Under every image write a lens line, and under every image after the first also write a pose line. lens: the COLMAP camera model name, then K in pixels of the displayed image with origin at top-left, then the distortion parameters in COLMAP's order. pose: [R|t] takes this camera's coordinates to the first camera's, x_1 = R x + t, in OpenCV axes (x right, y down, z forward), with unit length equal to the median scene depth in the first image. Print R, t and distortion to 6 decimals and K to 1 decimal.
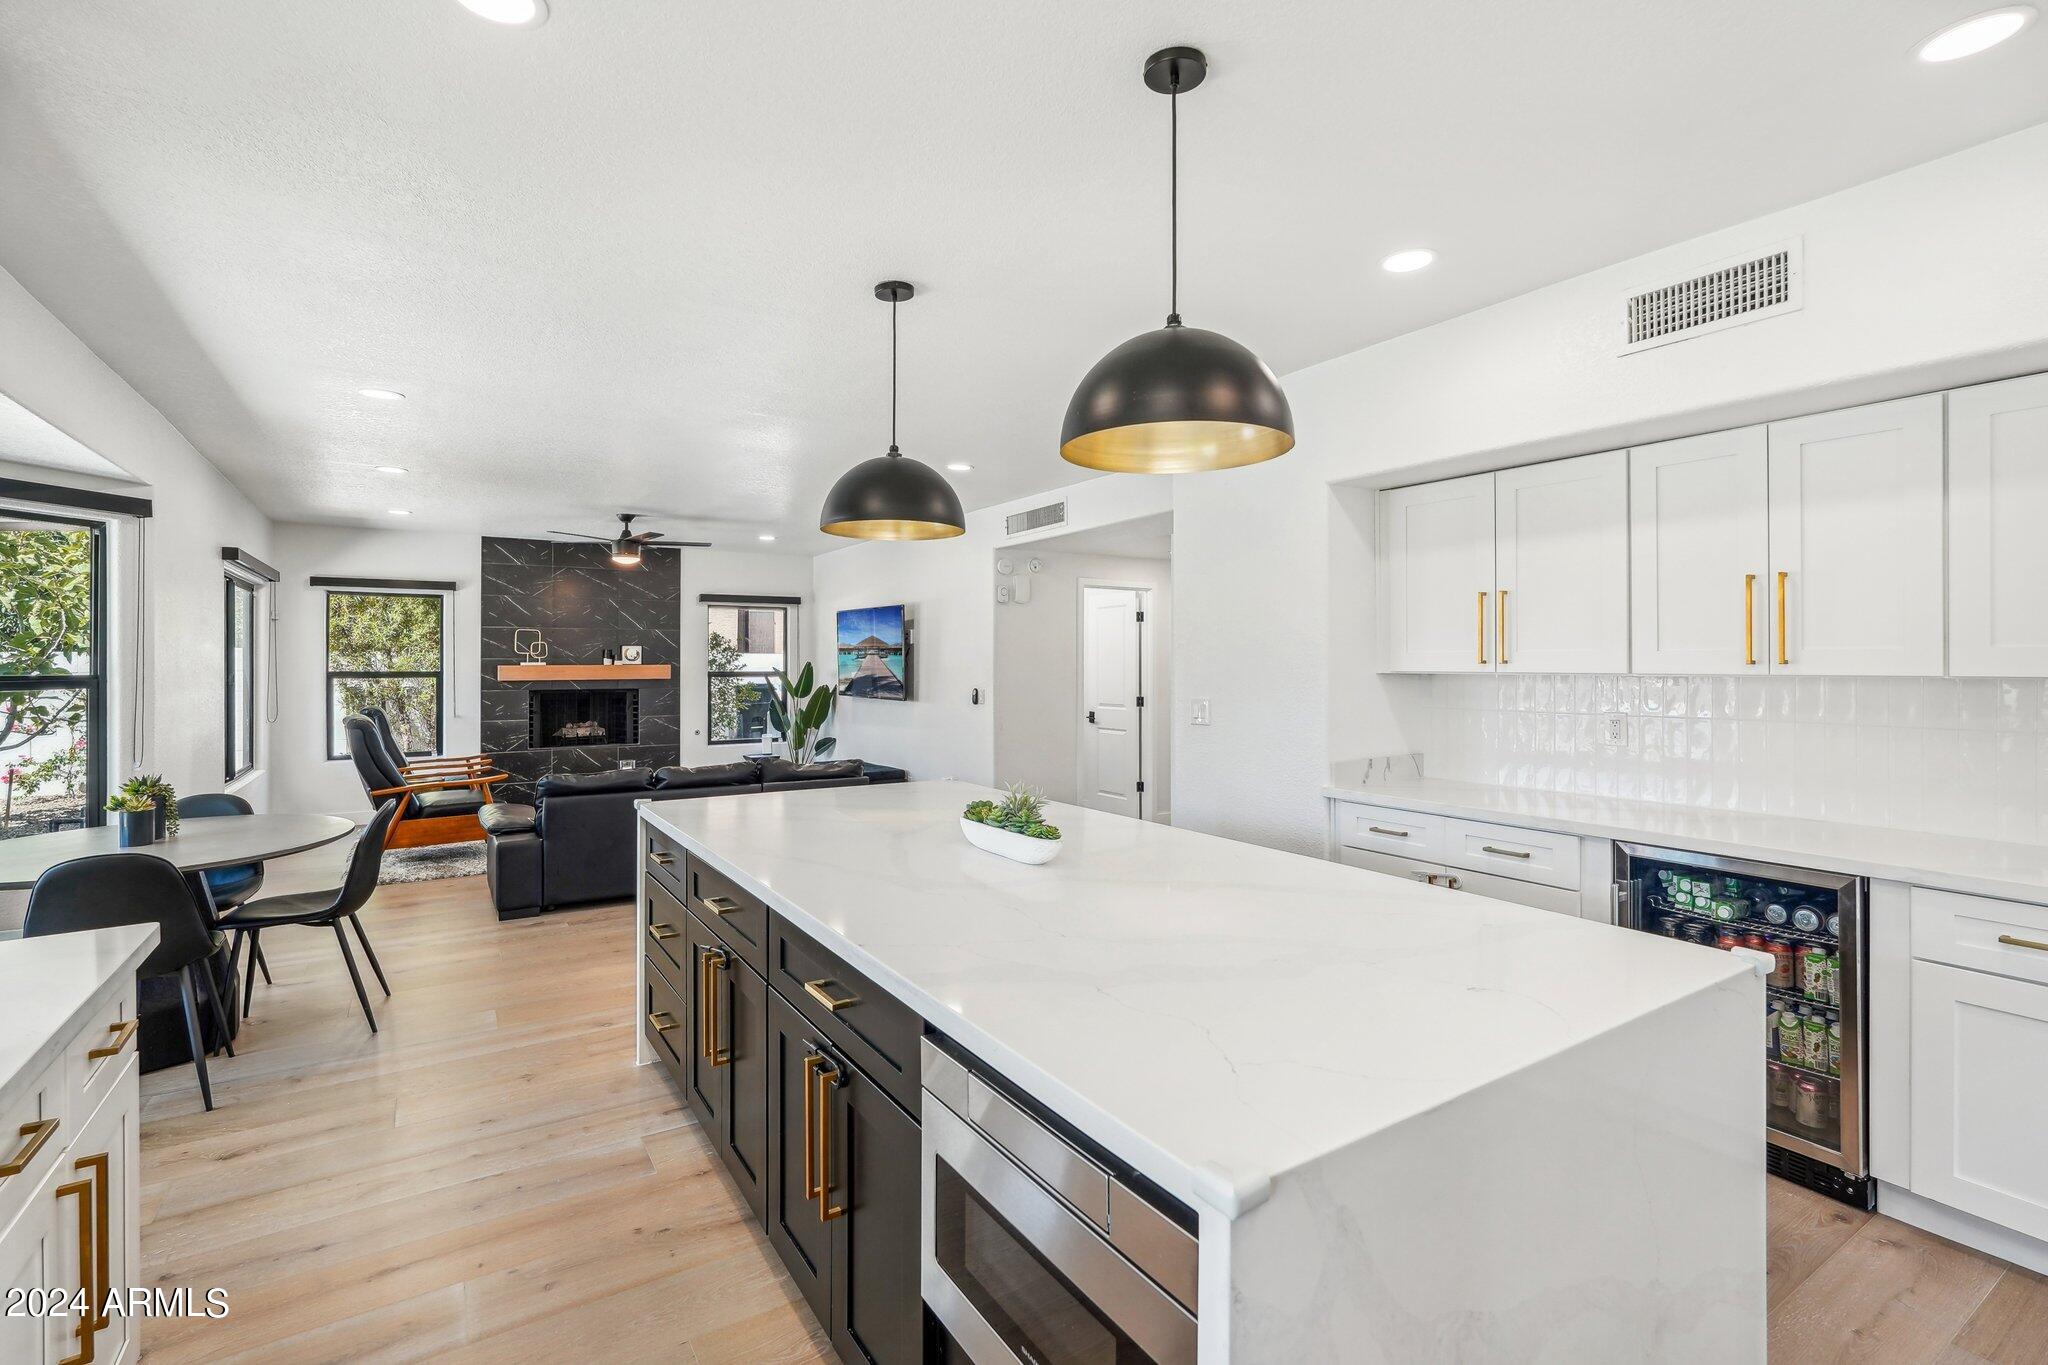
lens RADIAL K [[936.9, 0, 990.9], [0, 936.9, 658.7], [0, 0, 1]] dist [0.004445, 0.000963]
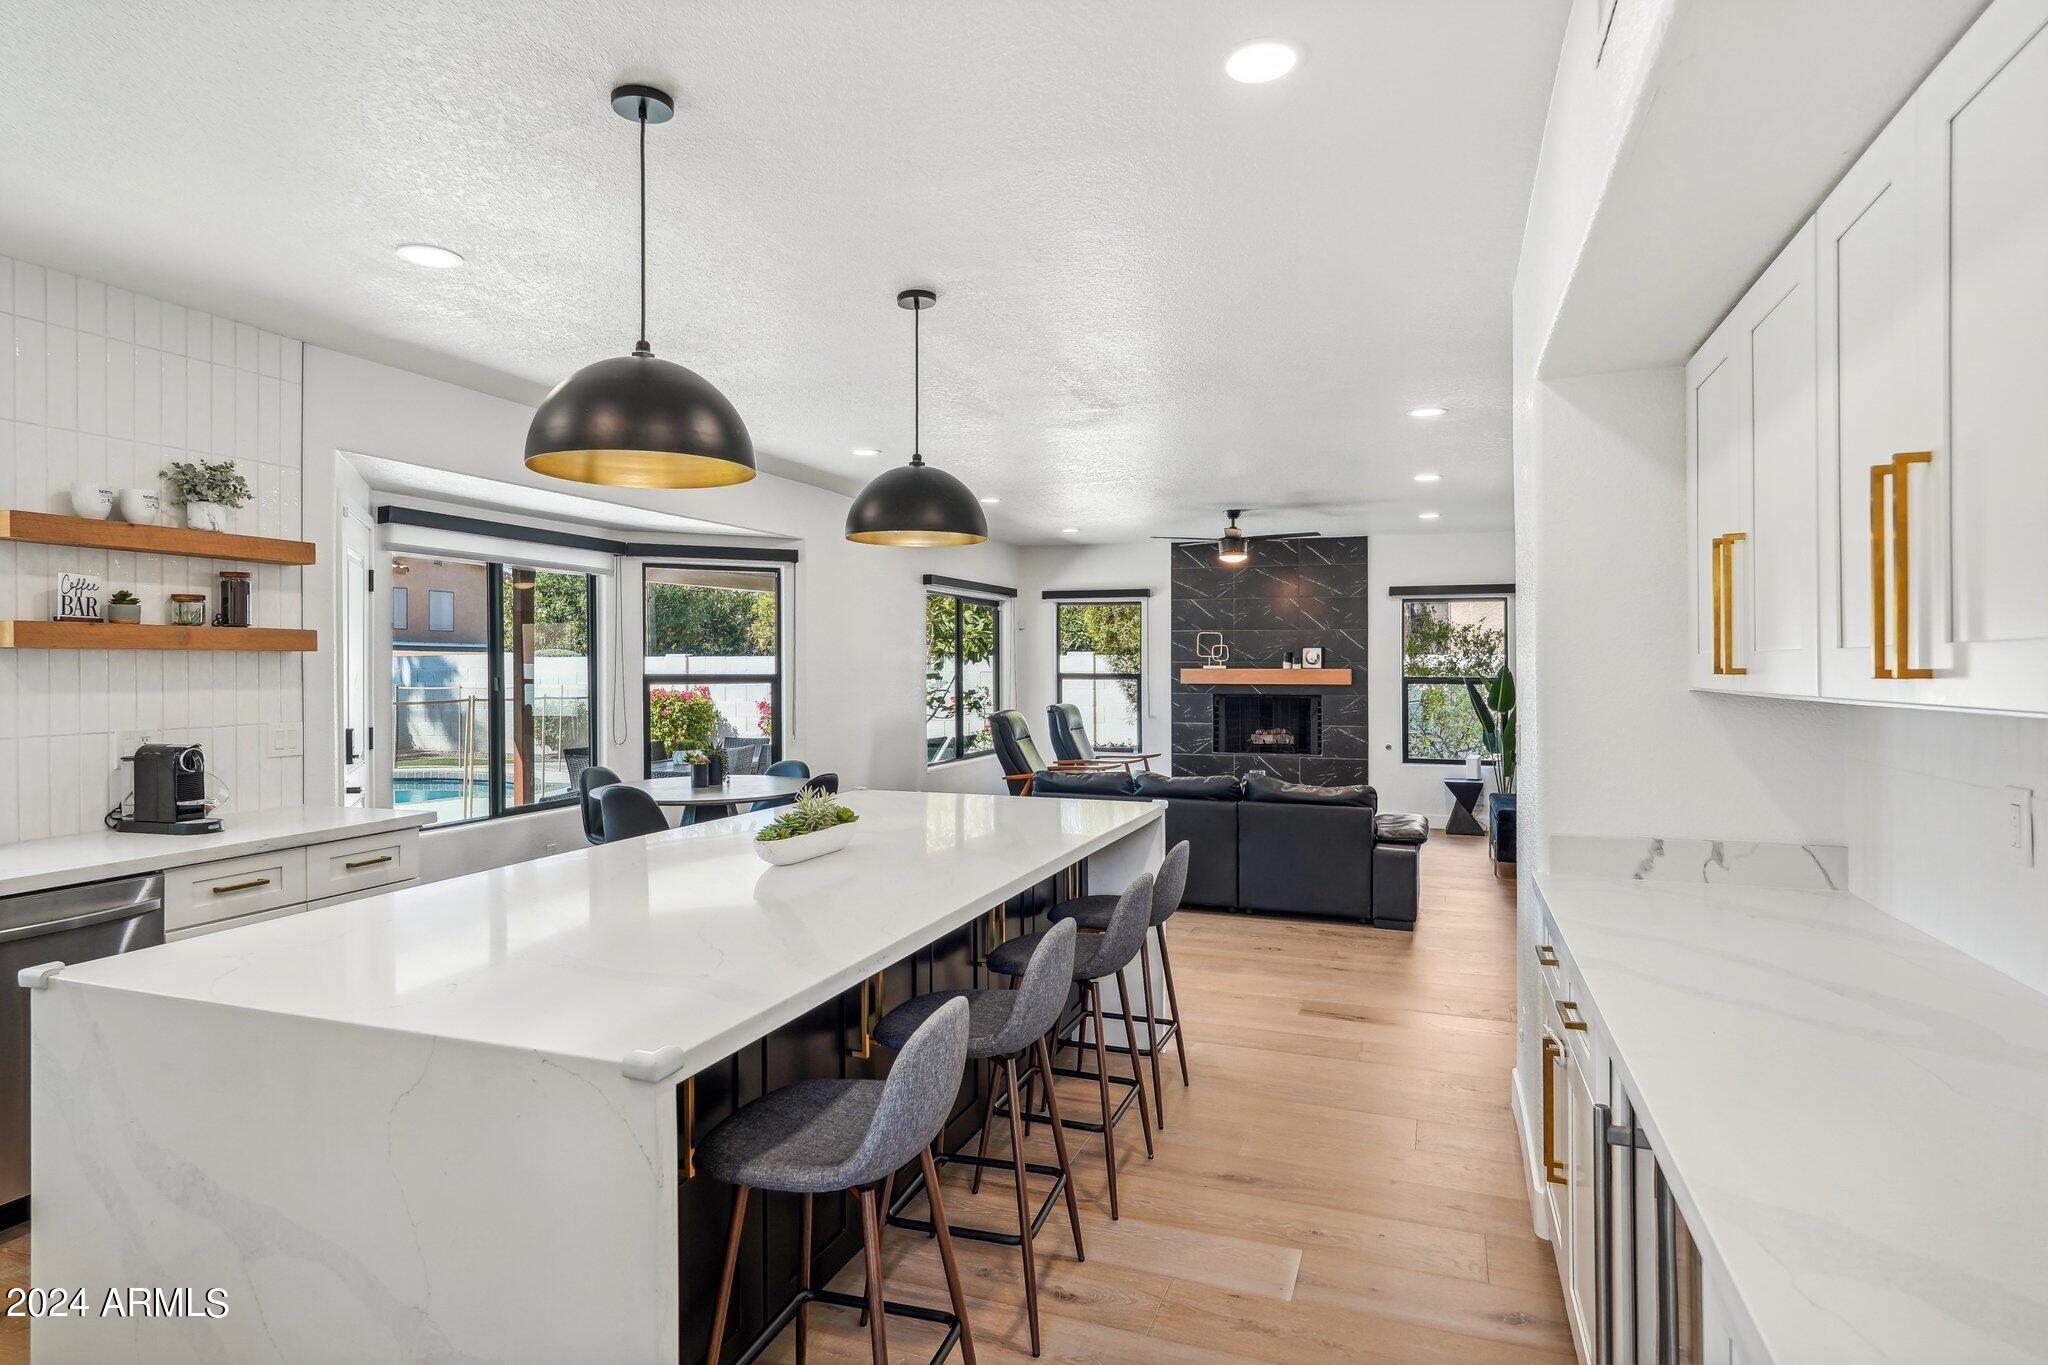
lens RADIAL K [[1101.0, 0, 1033.5], [0, 1101.0, 650.9], [0, 0, 1]] dist [0.007758, 0.000233]
pose [[0.641477, -0.007174, -0.767108, 0.281700], [0.000900, 0.999963, -0.008599, -0.001847], [0.767141, 0.004825, 0.641460, 0.108513]]
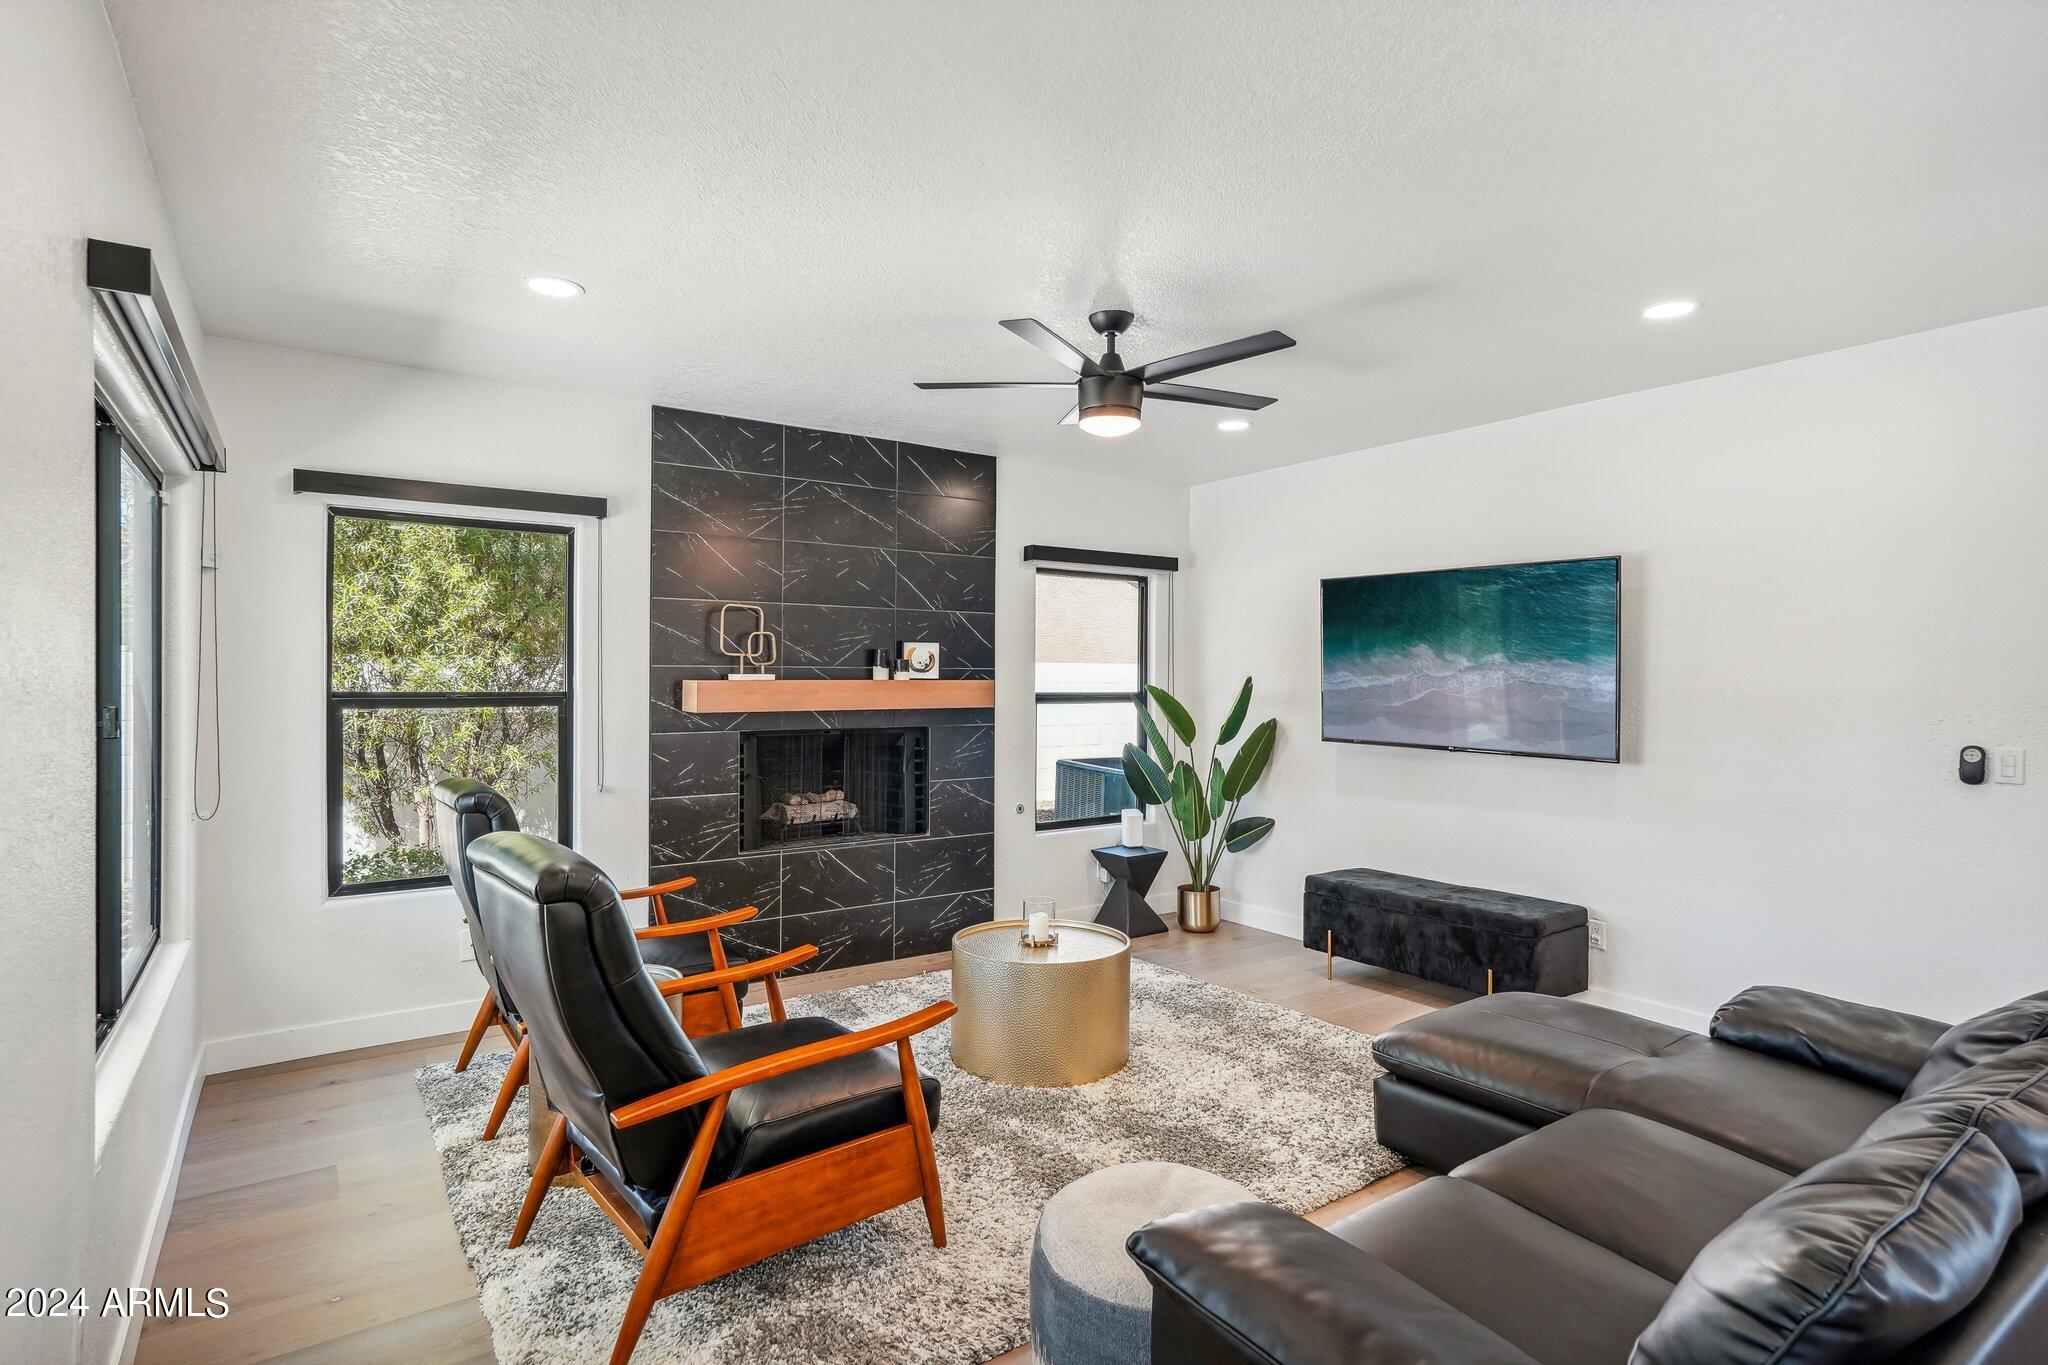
lens RADIAL K [[1012.3, 0, 1002.2], [0, 1012.3, 683.0], [0, 0, 1]] dist [-0.003858, -0.000622]
pose [[0.998175, 0.005108, 0.060168, -0.393299], [-0.005882, 0.999902, 0.012684, 0.001141], [-0.060097, -0.013014, 0.998108, 0.477402]]
